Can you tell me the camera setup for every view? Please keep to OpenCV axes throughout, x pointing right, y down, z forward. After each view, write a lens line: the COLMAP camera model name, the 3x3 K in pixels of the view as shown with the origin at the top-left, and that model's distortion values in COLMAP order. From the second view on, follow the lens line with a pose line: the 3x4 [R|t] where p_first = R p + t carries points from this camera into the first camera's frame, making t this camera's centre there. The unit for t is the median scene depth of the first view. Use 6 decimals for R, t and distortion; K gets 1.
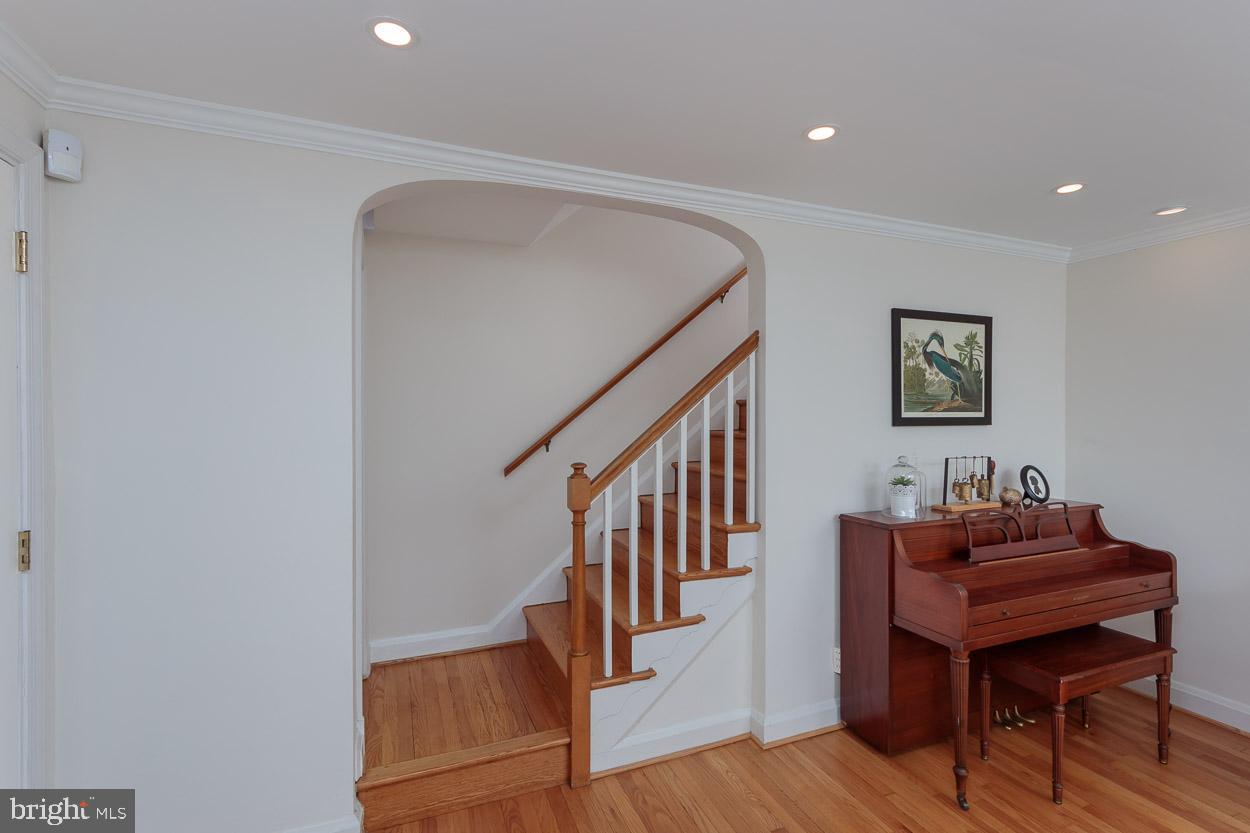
lens RADIAL K [[564.9, 0, 625.0], [0, 564.9, 416.5], [0, 0, 1]] dist [0.001662, 0.000604]
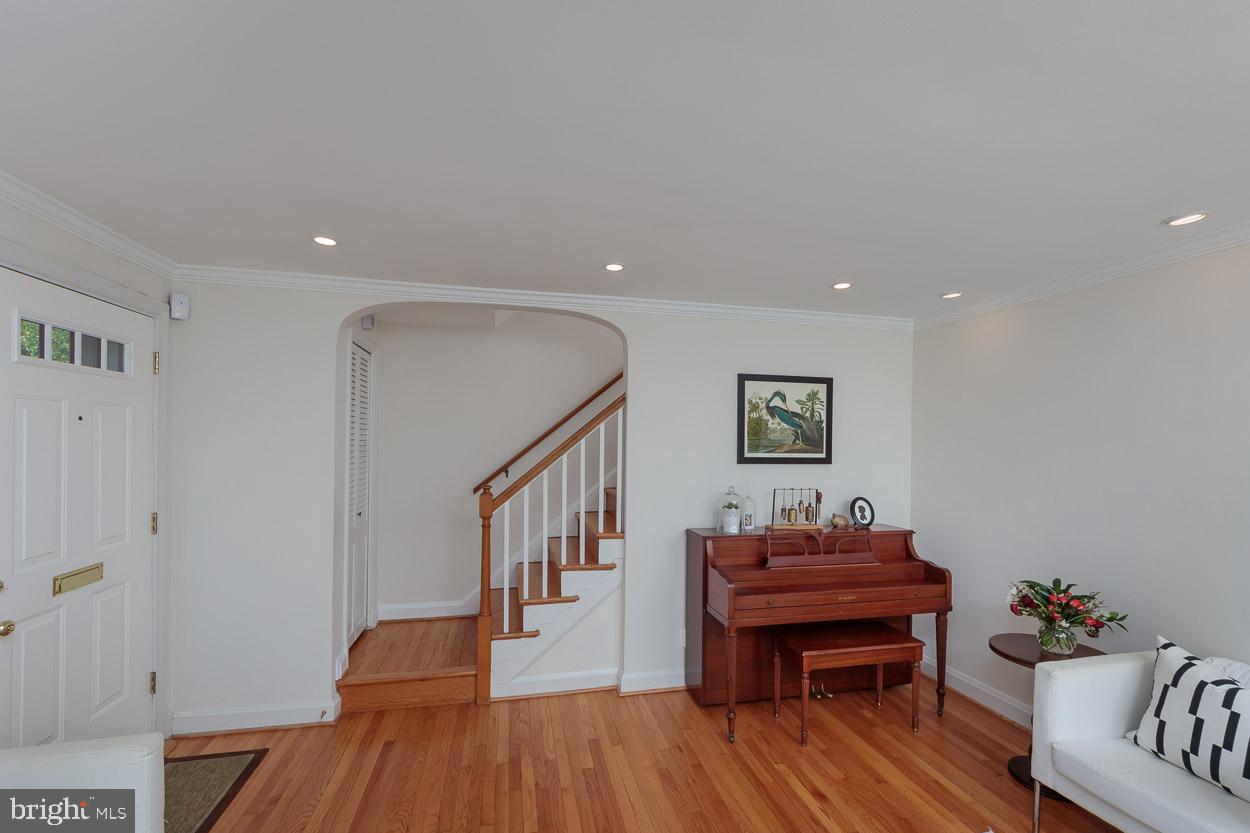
lens RADIAL K [[515.9, 0, 608.4], [0, 515.9, 442.4], [0, 0, 1]] dist [0.000081, -0.000390]
pose [[0.984691, 0.010694, -0.173980, 0.385815], [-0.012615, 0.999871, -0.009939, -0.016522], [0.173851, 0.011982, 0.984699, -0.226050]]
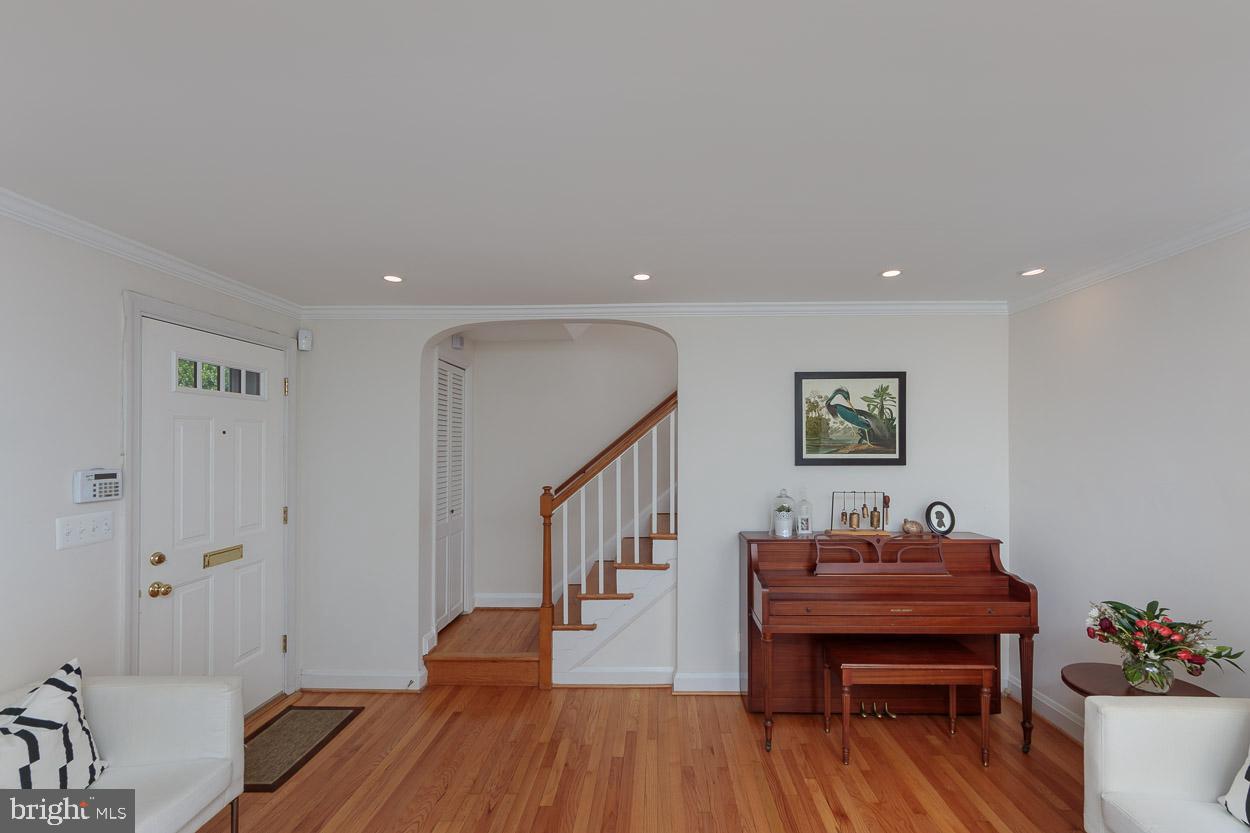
lens RADIAL K [[515.3, 0, 627.2], [0, 515.3, 440.7], [0, 0, 1]] dist [-0.000248, 0.000282]
pose [[0.914734, -0.006496, -0.404005, 0.593868], [-0.000538, 0.999850, -0.017294, -0.017540], [0.404056, 0.016037, 0.914593, -0.201774]]
